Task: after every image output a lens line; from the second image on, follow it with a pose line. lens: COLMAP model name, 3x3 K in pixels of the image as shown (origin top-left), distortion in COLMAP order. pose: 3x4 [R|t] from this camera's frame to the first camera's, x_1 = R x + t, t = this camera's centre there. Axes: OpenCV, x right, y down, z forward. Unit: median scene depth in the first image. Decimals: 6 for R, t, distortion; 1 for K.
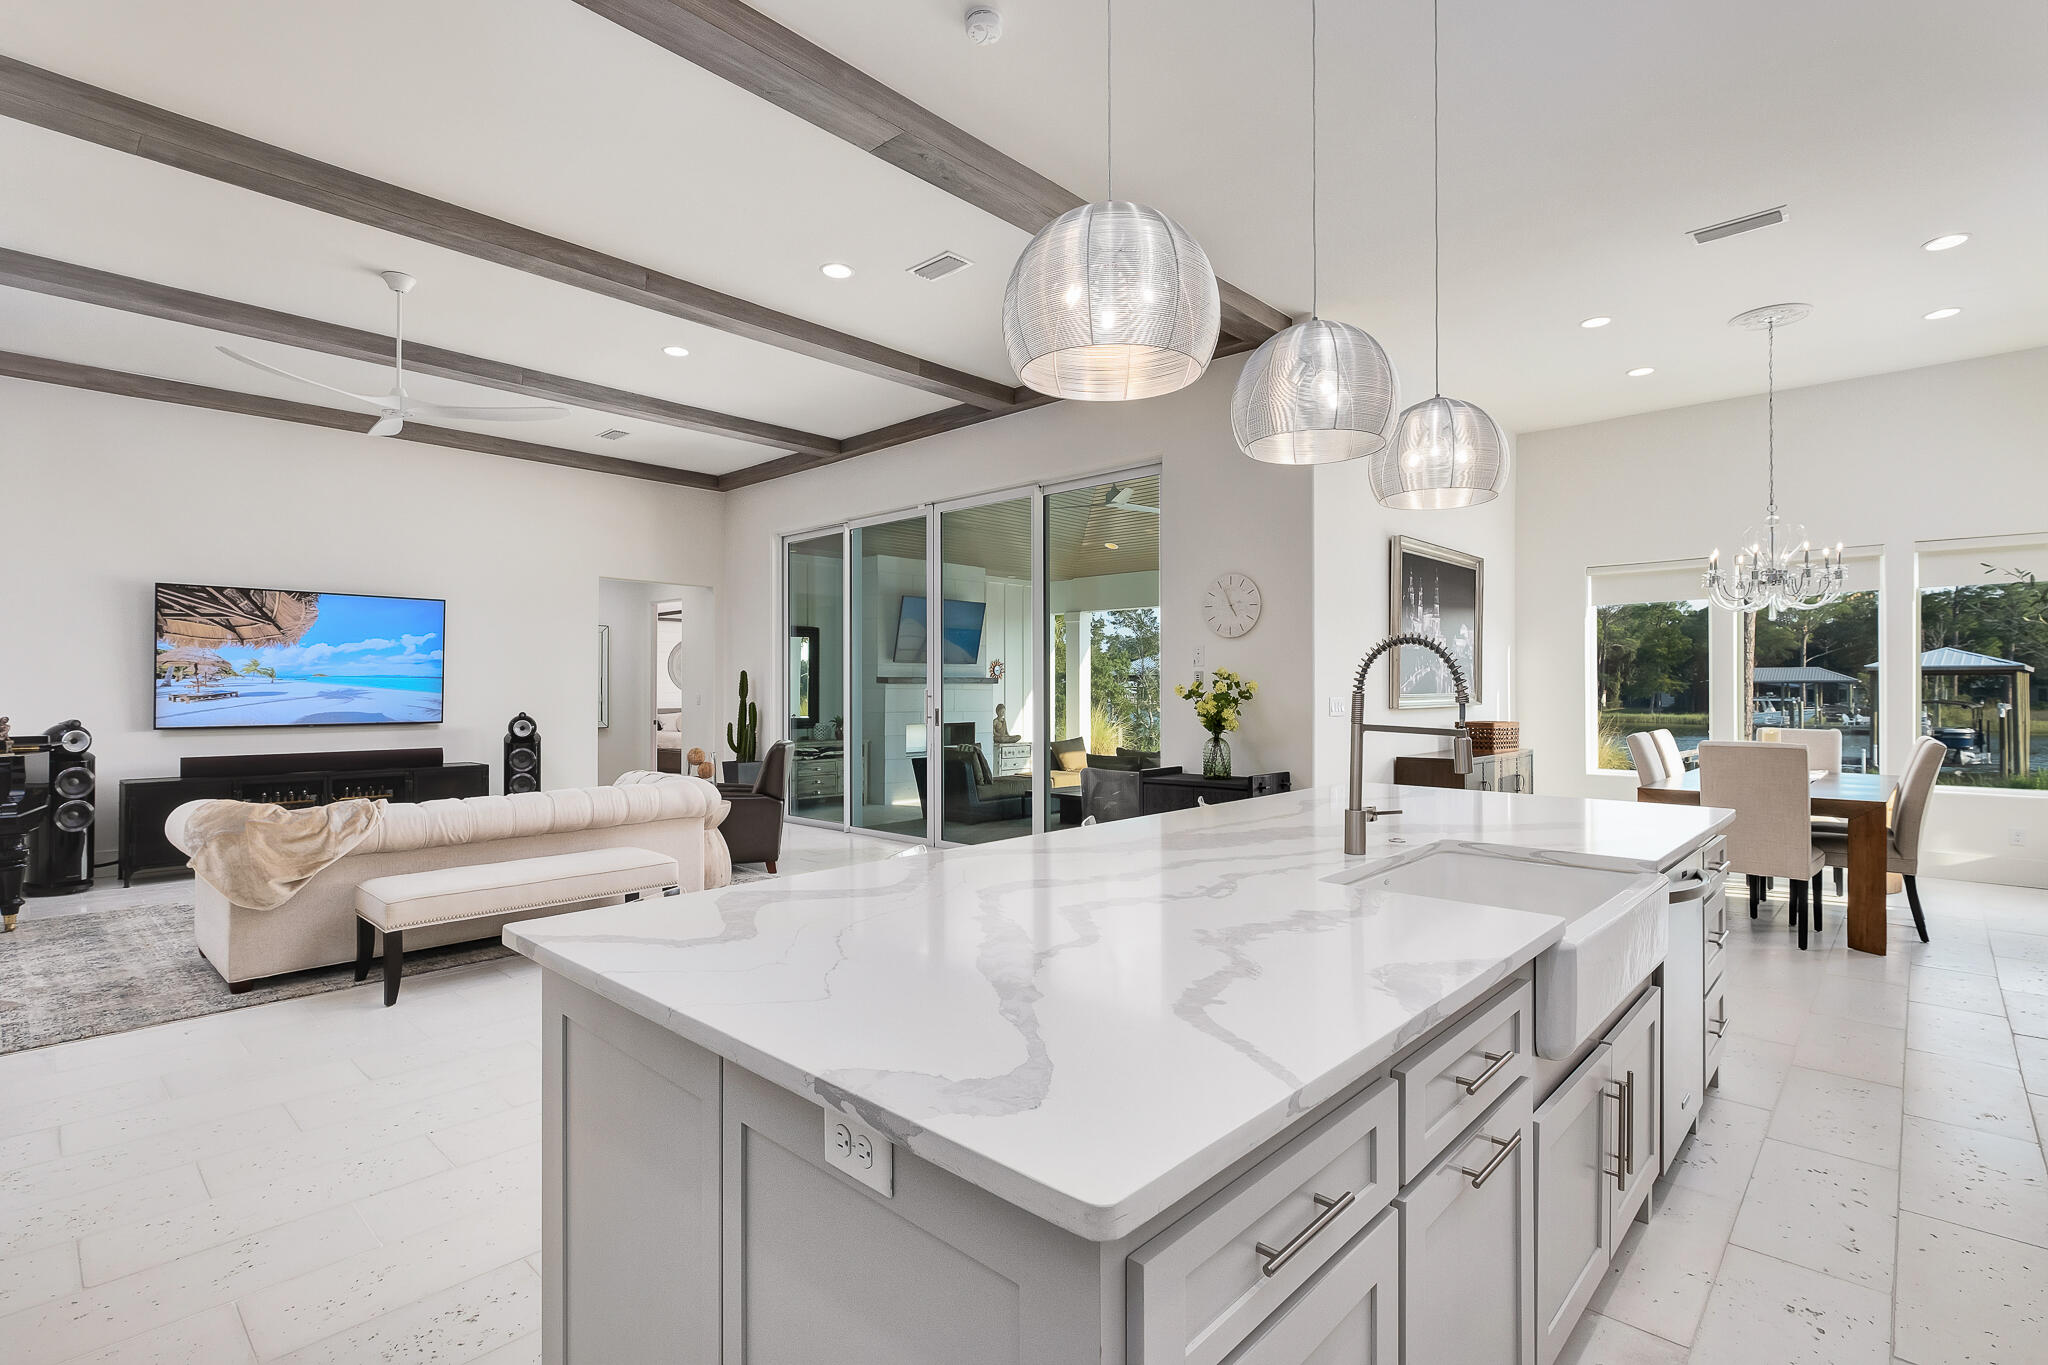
lens RADIAL K [[946.2, 0, 1020.6], [0, 946.2, 687.0], [0, 0, 1]] dist [0.000207, -0.000151]
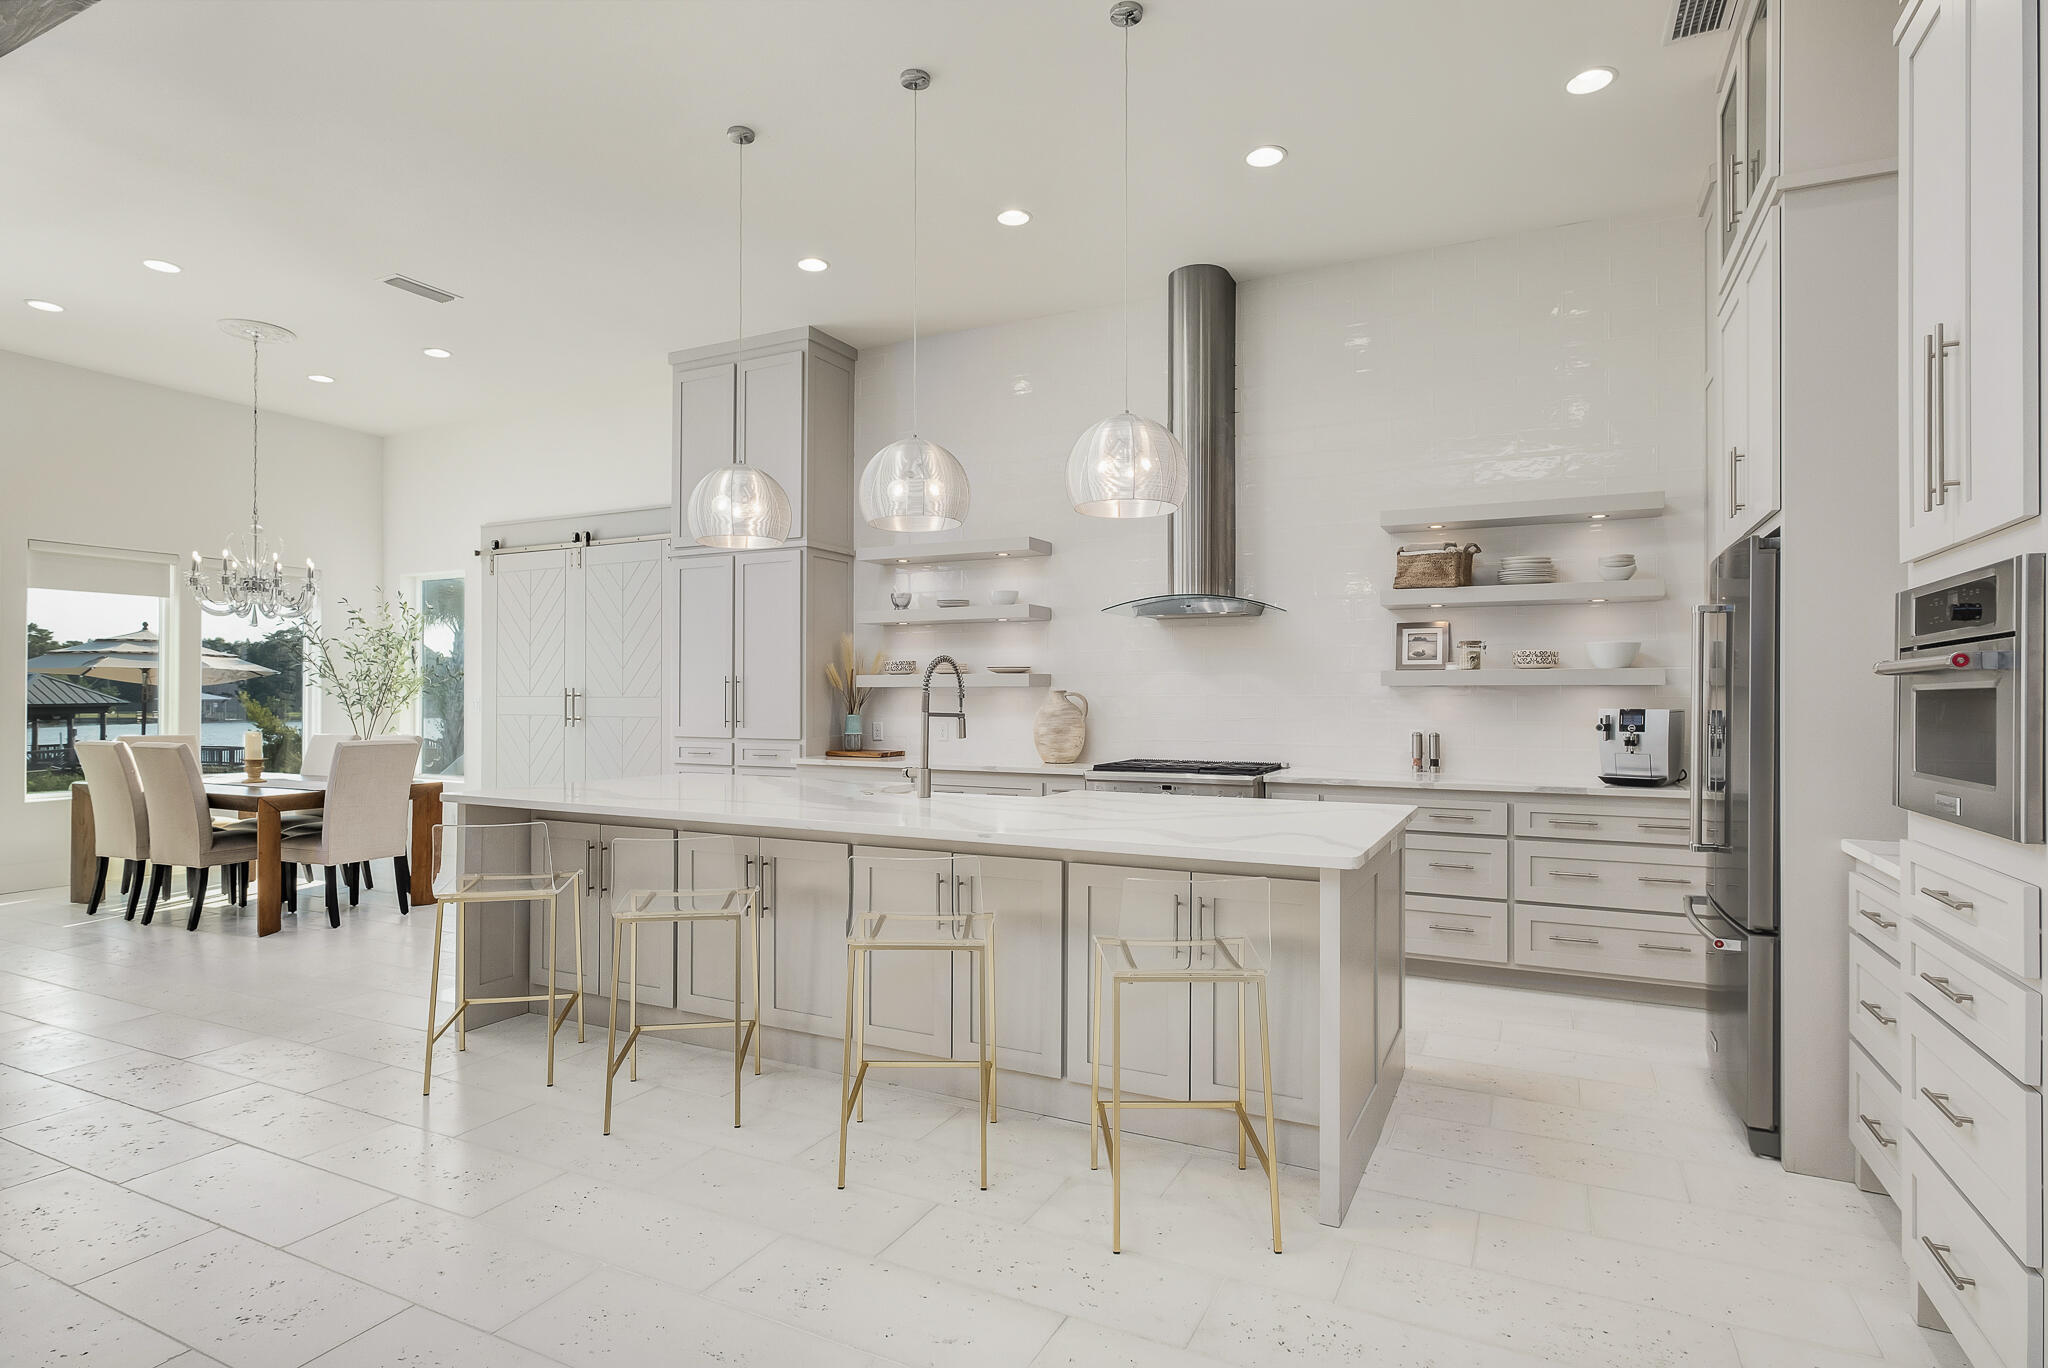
lens RADIAL K [[1041.1, 0, 1020.0], [0, 1041.1, 692.0], [0, 0, 1]] dist [-0.000463, 0.000794]
pose [[-0.290746, 0.005454, 0.956785, -0.418916], [-0.000597, 0.999983, -0.005881, 0.004681], [-0.956800, -0.002281, -0.290738, 0.429315]]
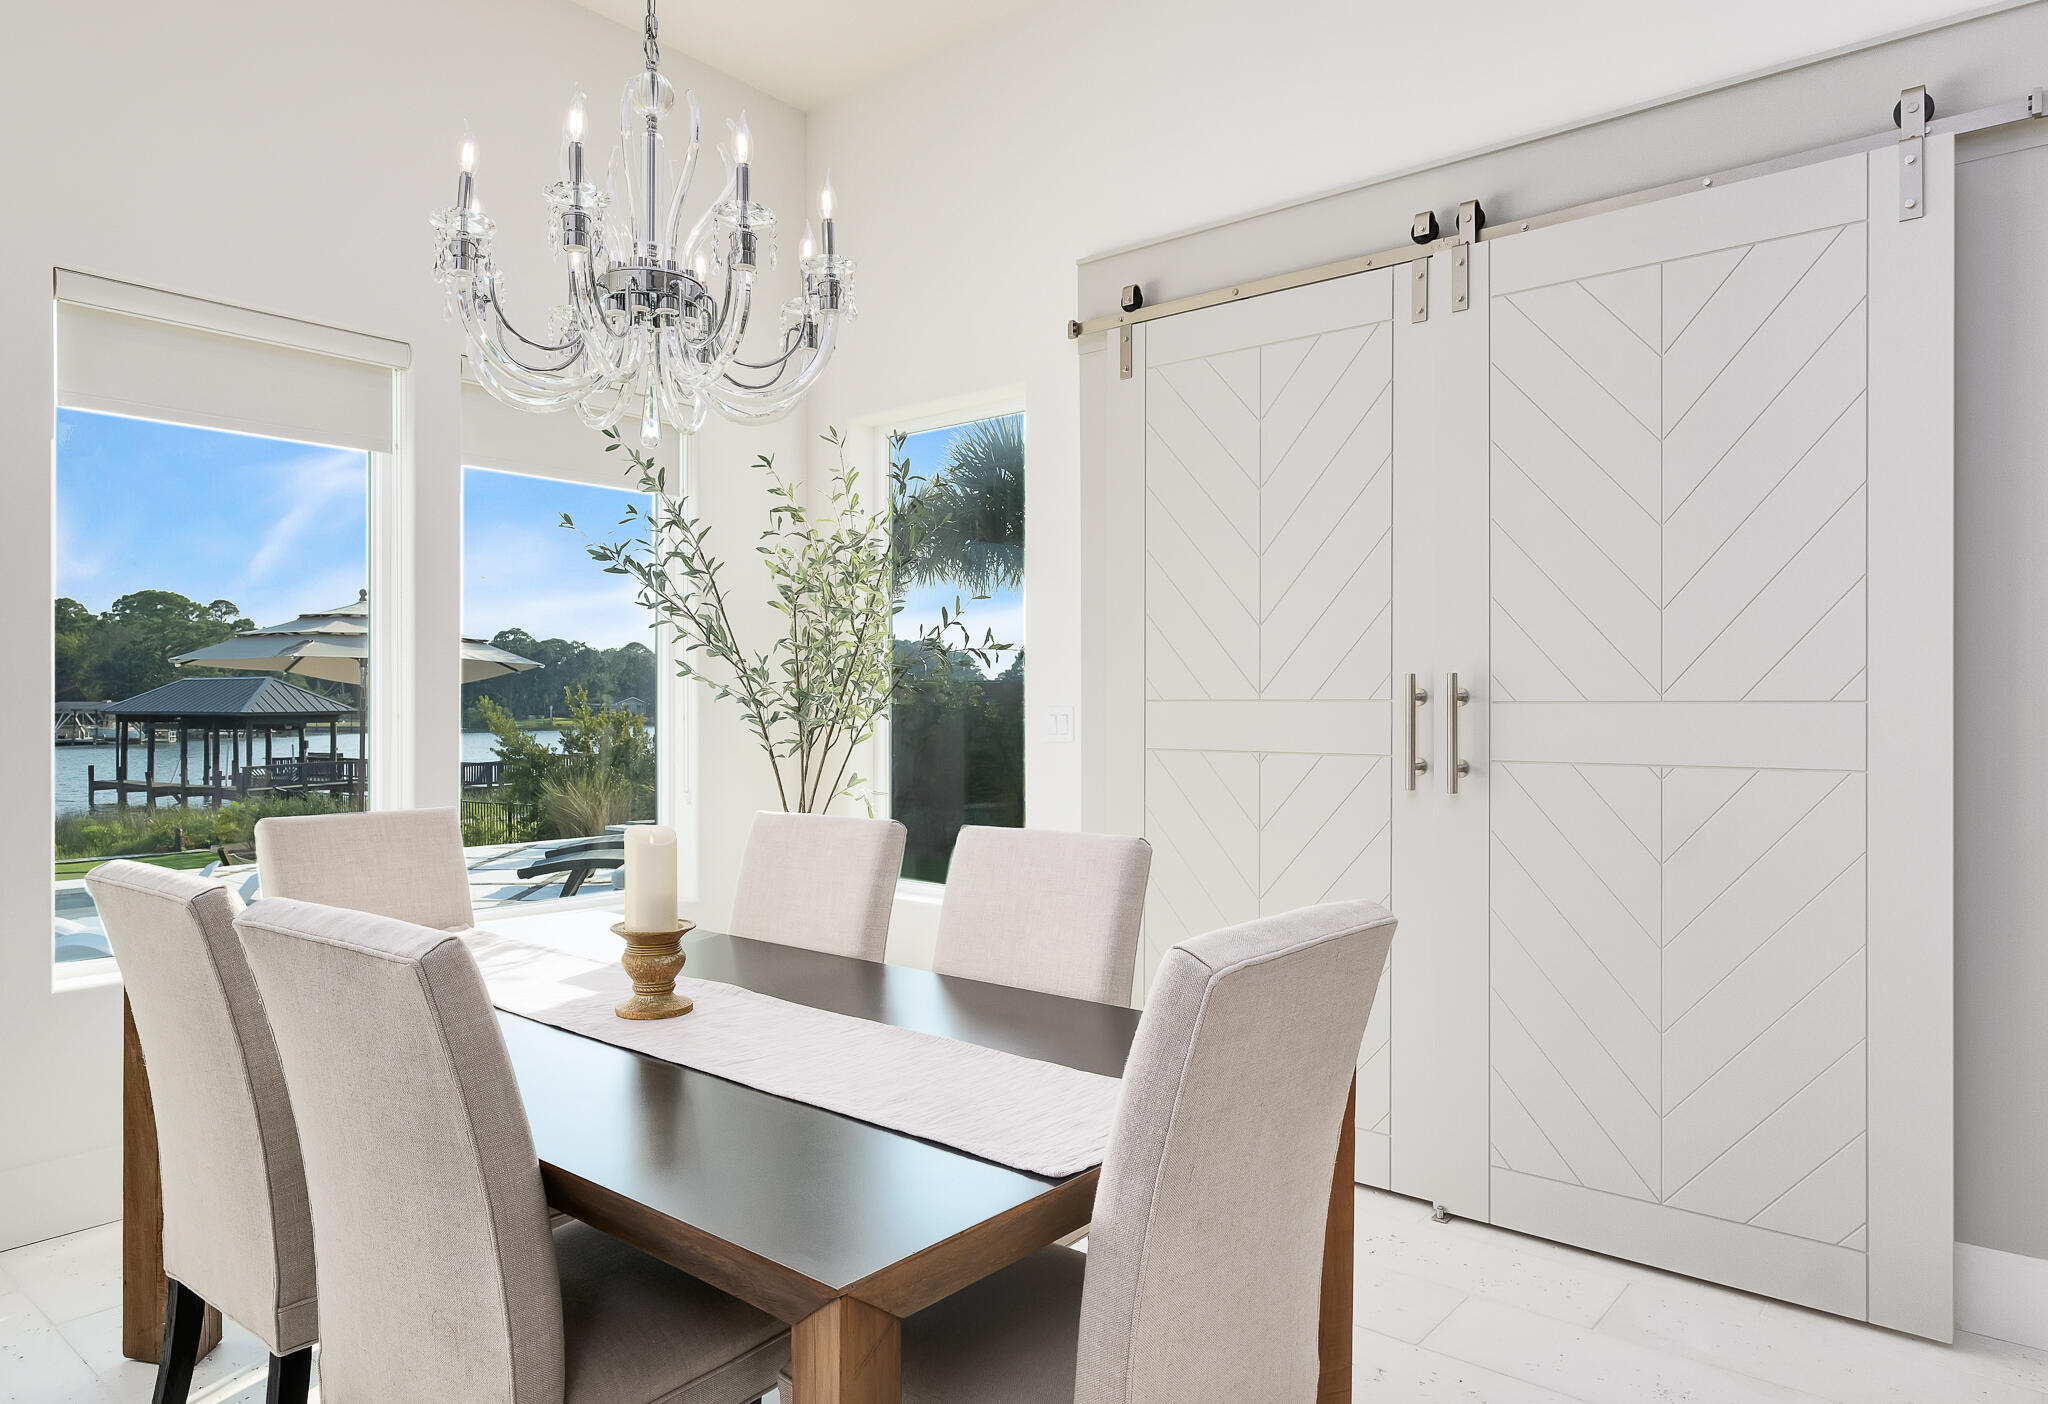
lens RADIAL K [[1275.4, 0, 1017.4], [0, 1275.4, 699.1], [0, 0, 1]] dist [-0.006436, -0.002584]
pose [[-0.061797, 0.003958, 0.998081, 0.330603], [0.000327, 0.999992, -0.003945, 0.004801], [-0.998089, 0.000083, -0.061798, 0.733821]]
